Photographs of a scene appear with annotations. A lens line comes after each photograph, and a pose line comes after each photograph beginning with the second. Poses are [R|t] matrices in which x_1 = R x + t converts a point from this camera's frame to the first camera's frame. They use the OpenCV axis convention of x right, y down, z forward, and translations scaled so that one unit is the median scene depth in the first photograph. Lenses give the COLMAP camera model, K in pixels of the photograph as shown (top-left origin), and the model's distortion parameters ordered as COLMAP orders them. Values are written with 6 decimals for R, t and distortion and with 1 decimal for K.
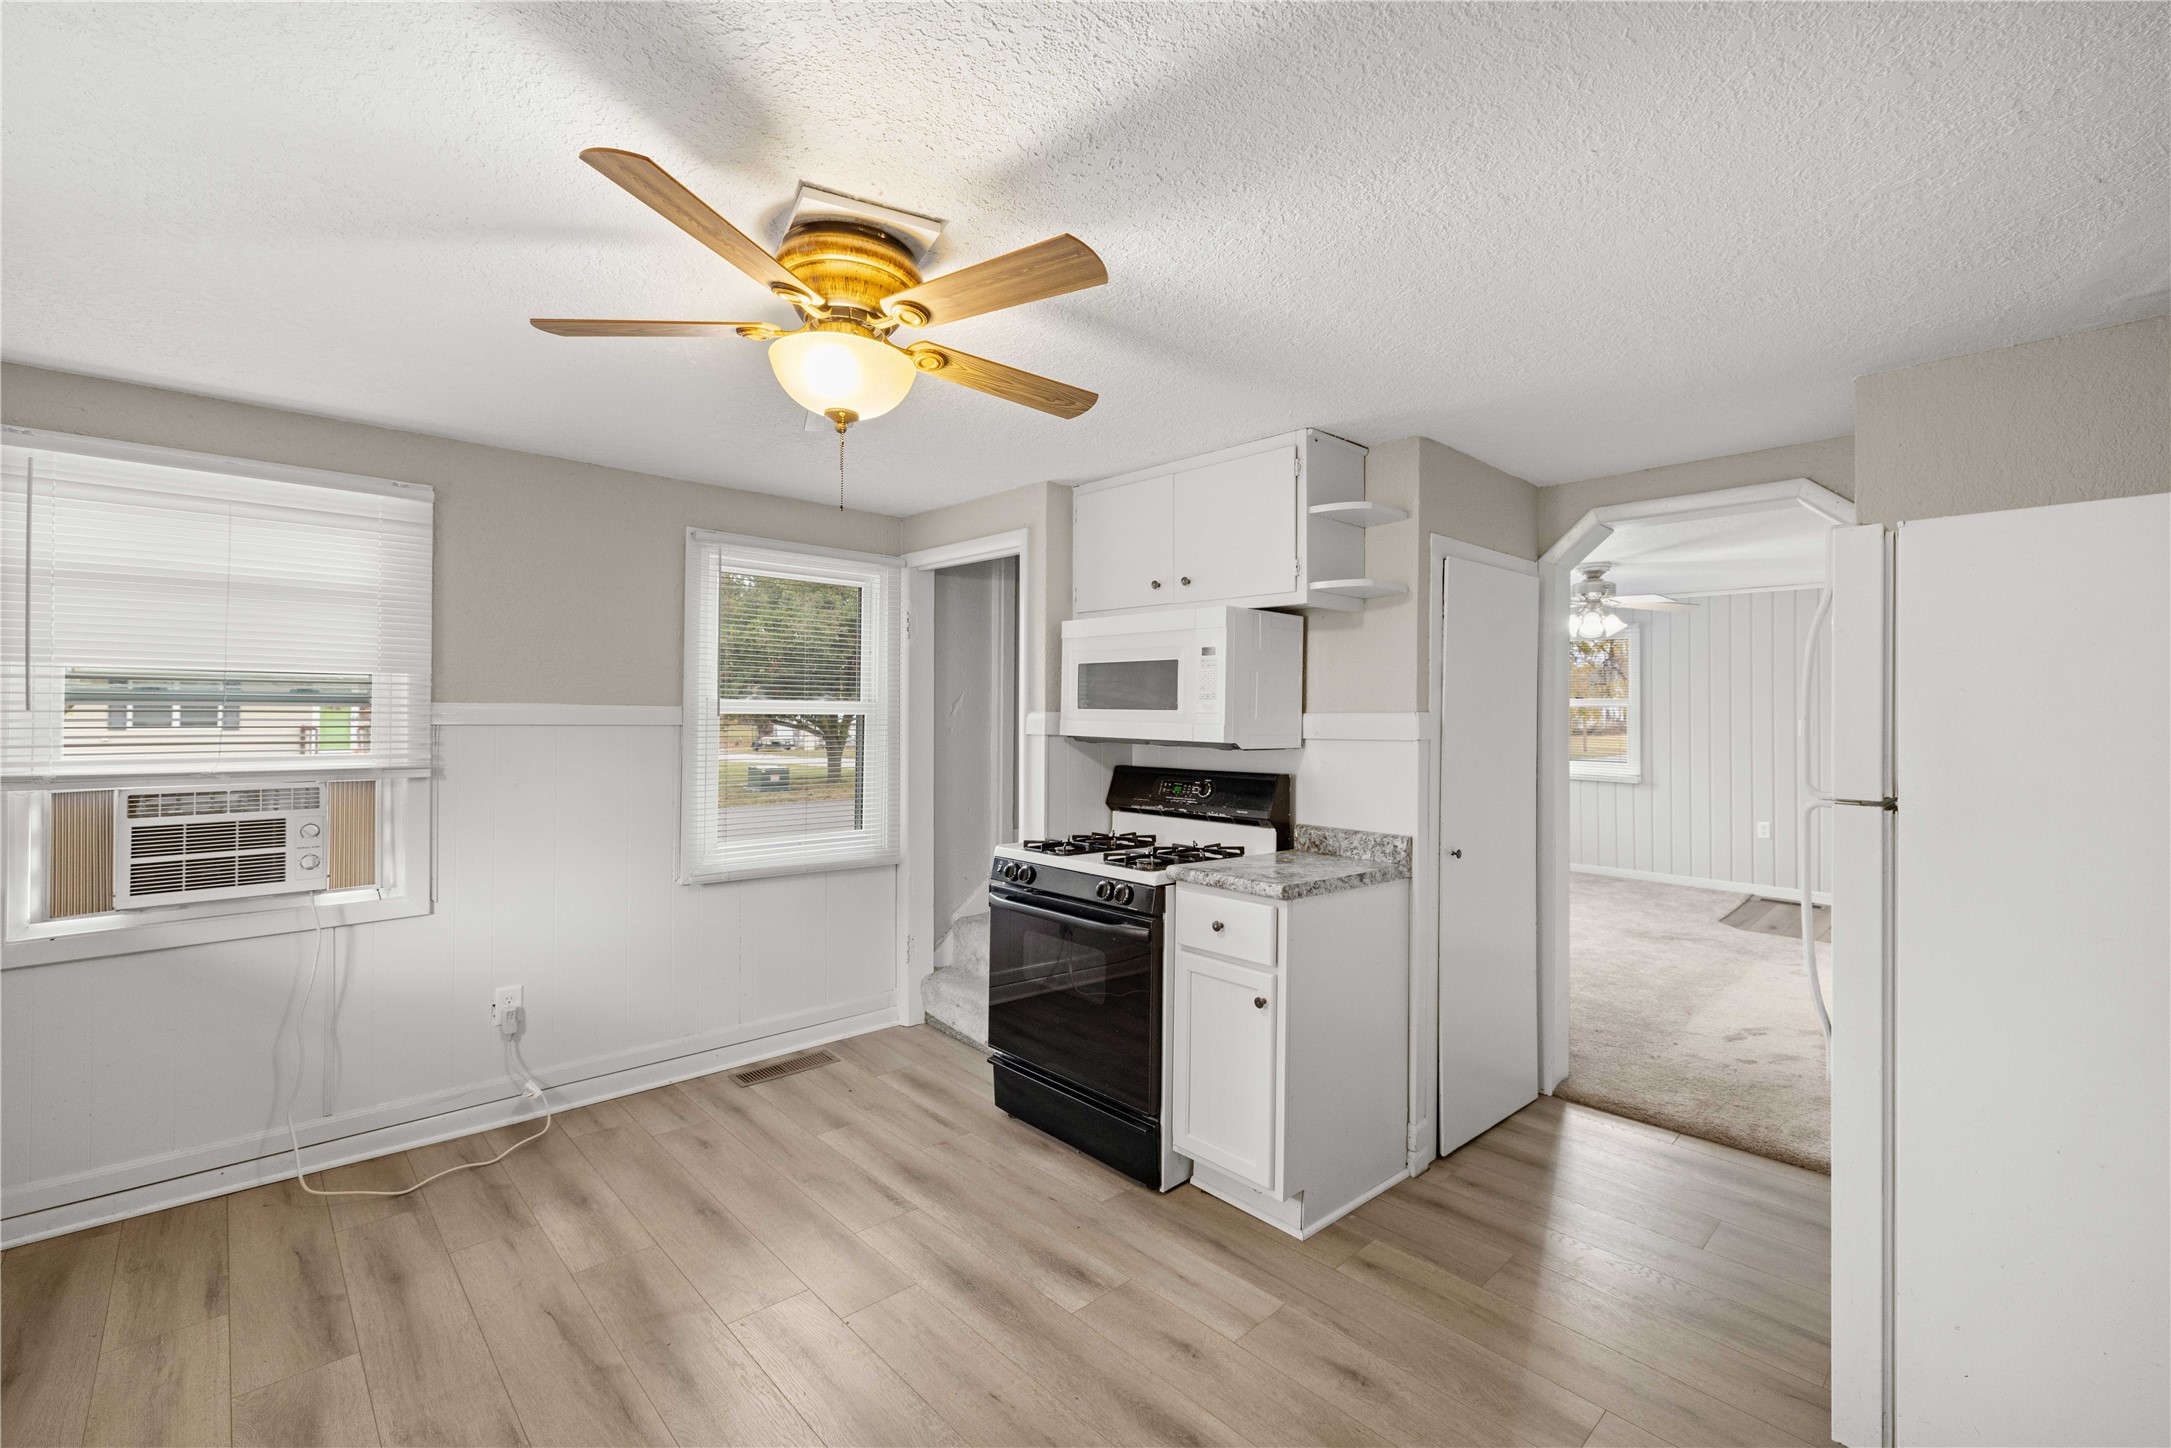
lens RADIAL K [[926.6, 0, 1087.9], [0, 926.6, 701.5], [0, 0, 1]] dist [0.000789, 0.000138]
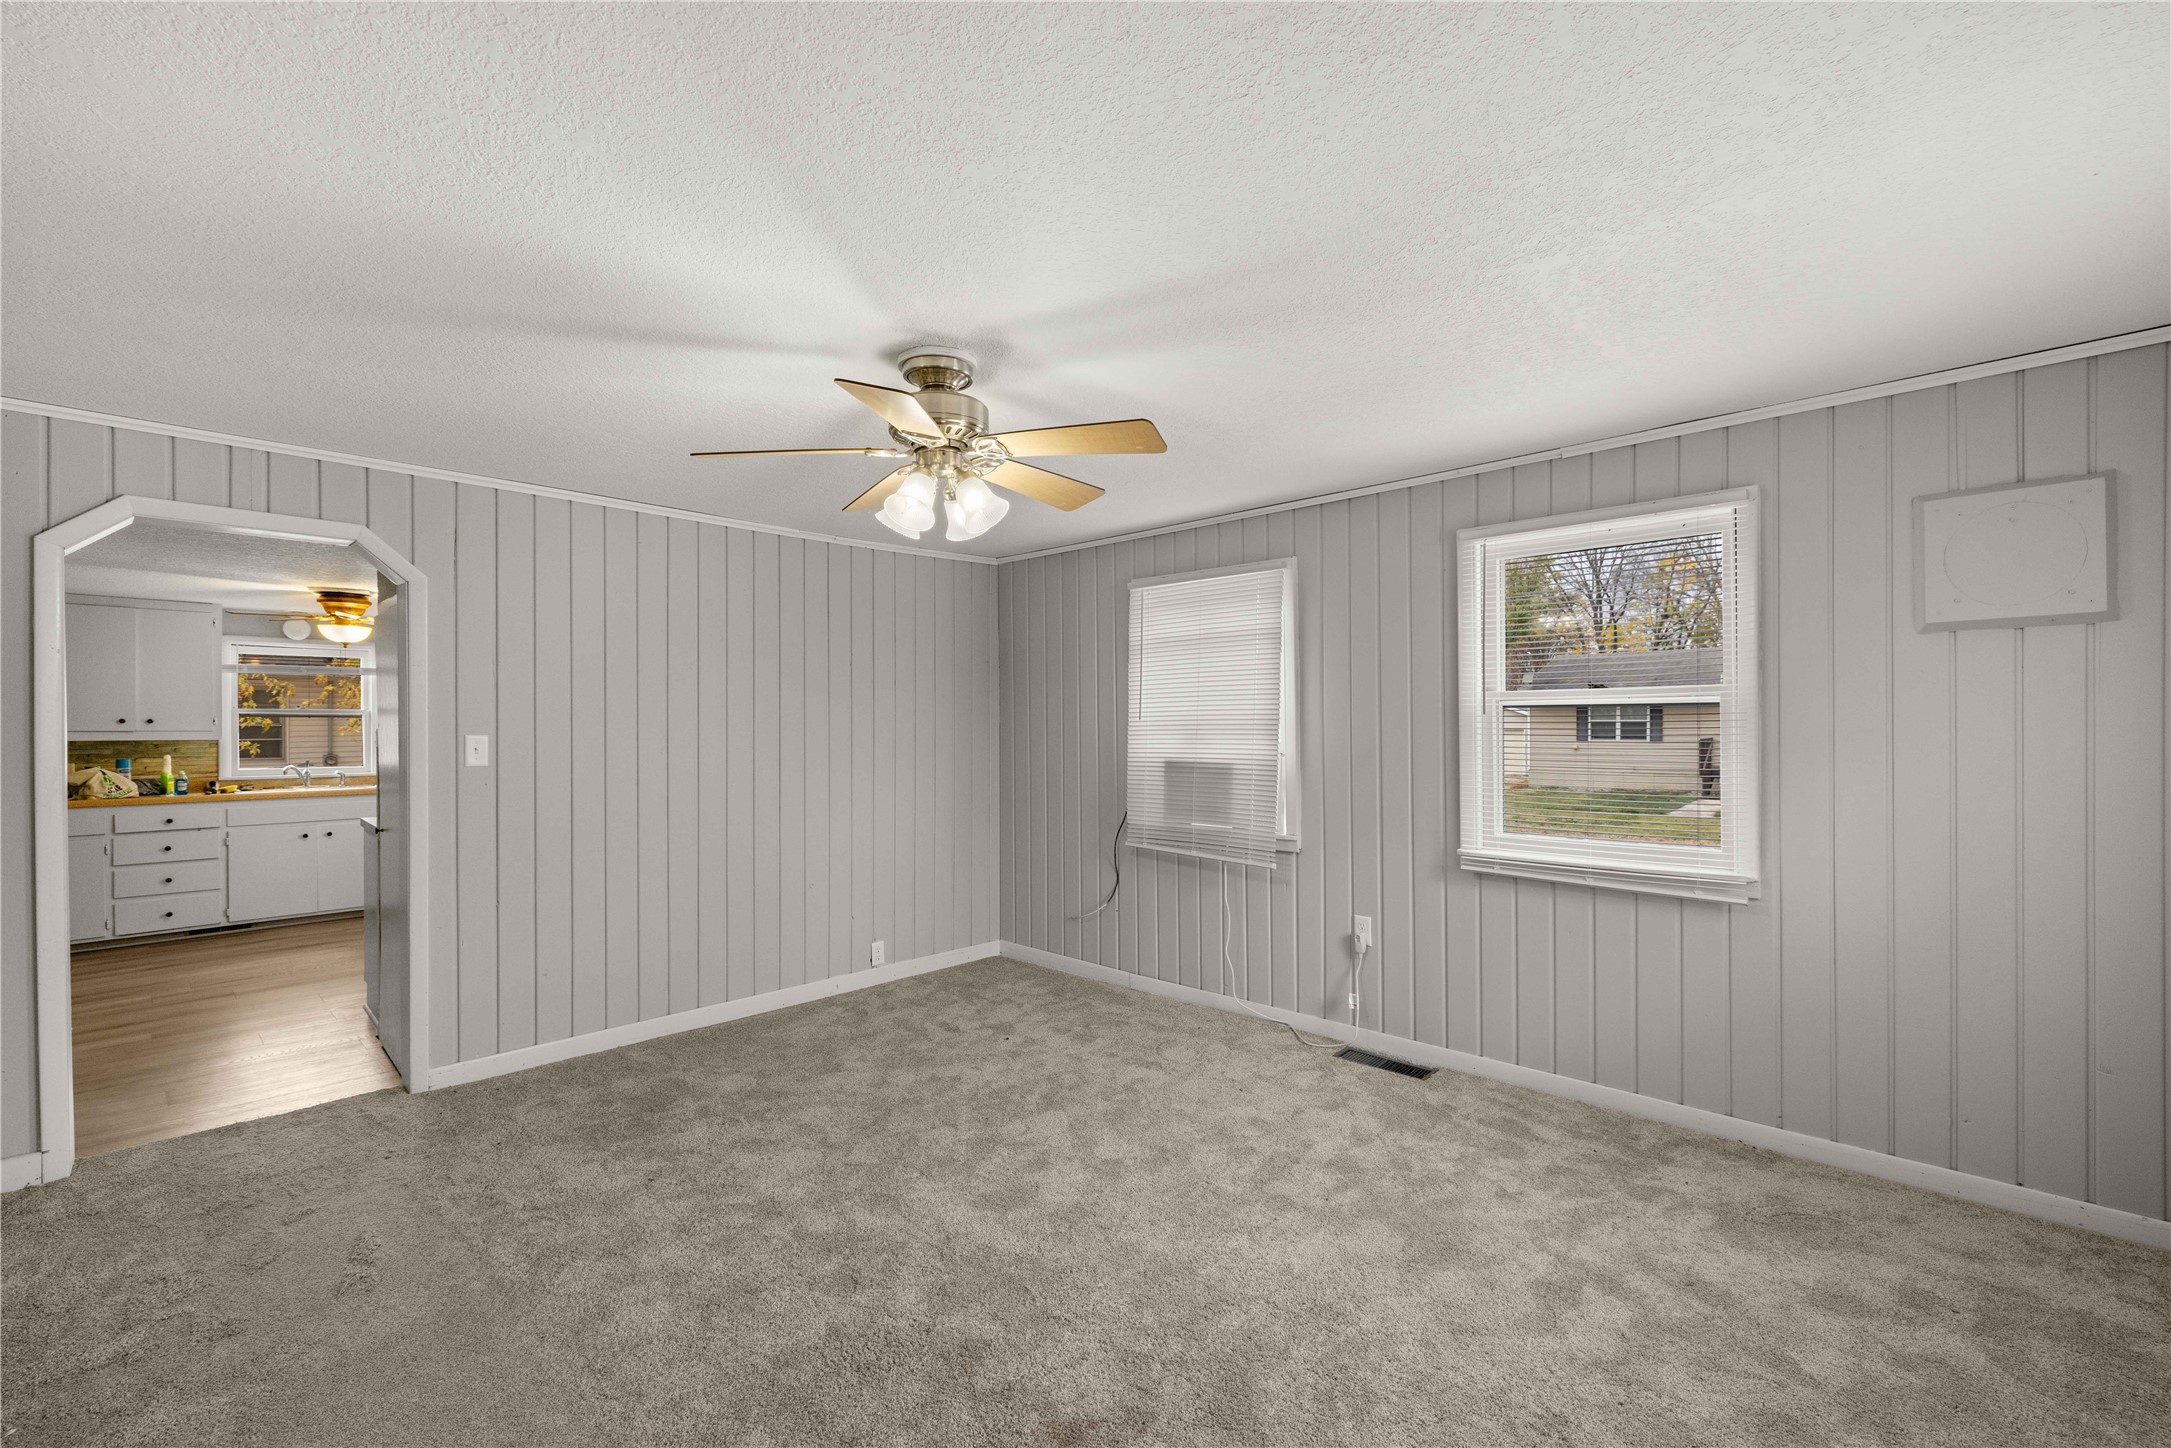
lens RADIAL K [[938.3, 0, 1085.5], [0, 938.3, 724.0], [0, 0, 1]] dist [-0.002166, -0.000305]
pose [[0.047708, -0.008296, -0.998827, 1.913848], [0.015651, 0.999849, -0.007557, 0.033360], [0.998739, -0.015272, 0.047831, 2.063934]]
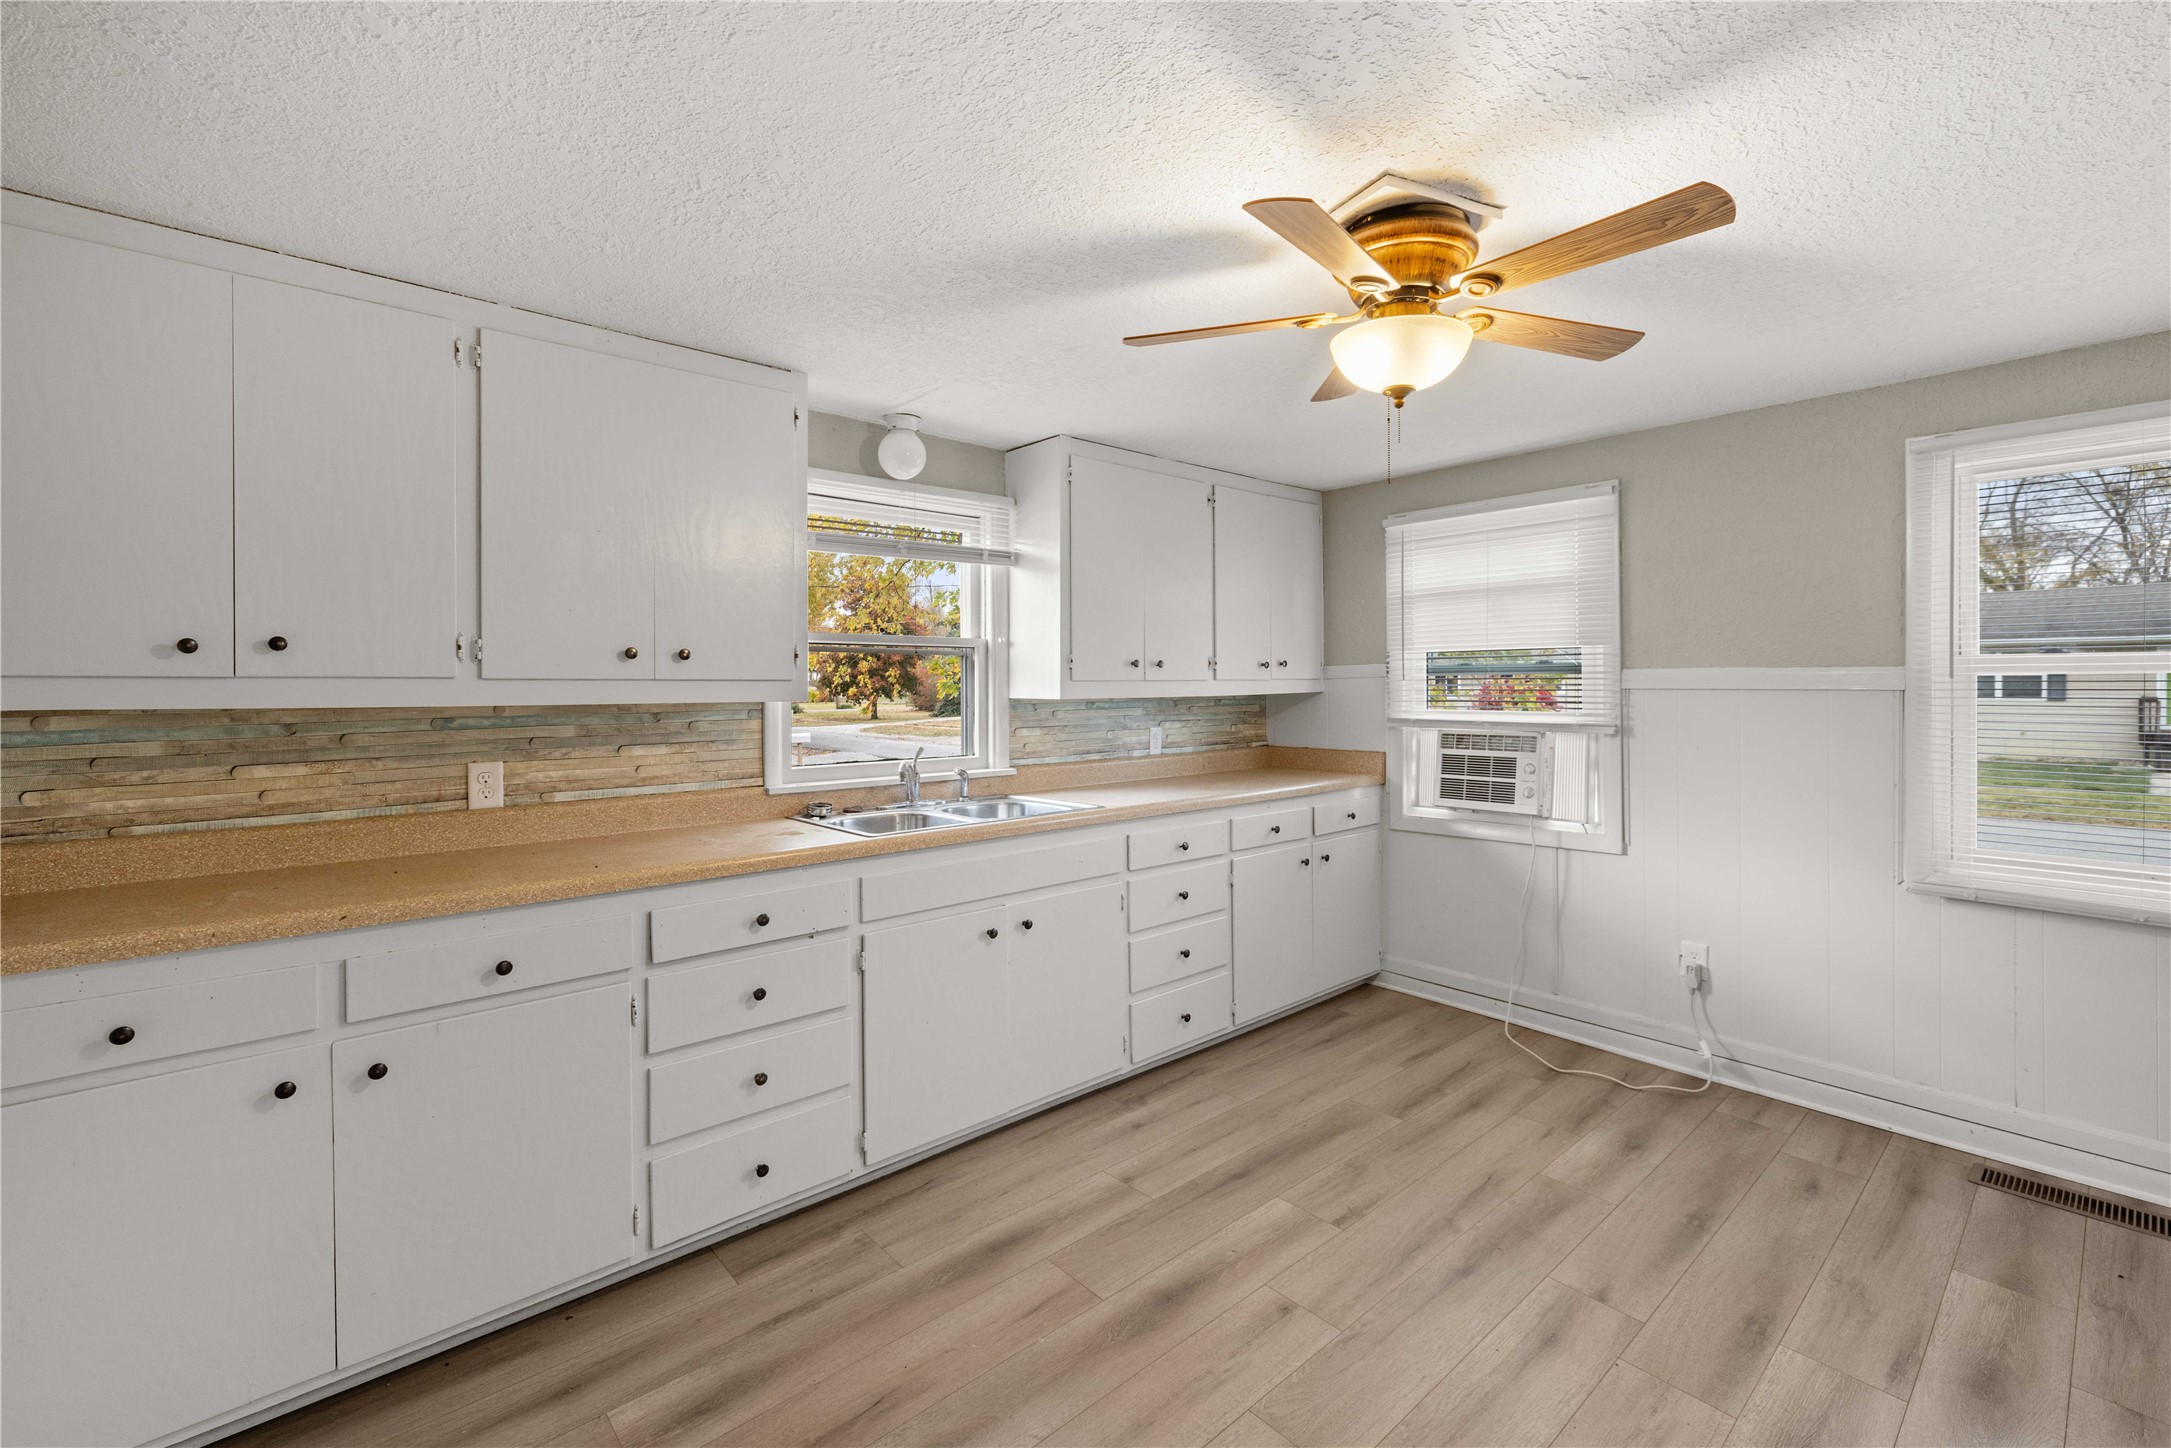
lens RADIAL K [[918.9, 0, 1076.9], [0, 918.9, 683.5], [0, 0, 1]] dist [0.000434, 0.000134]
pose [[-0.041233, -0.007043, -0.999125, 0.461056], [0.018720, 0.999794, -0.007821, 0.015406], [0.998974, -0.019026, -0.041092, 0.388818]]
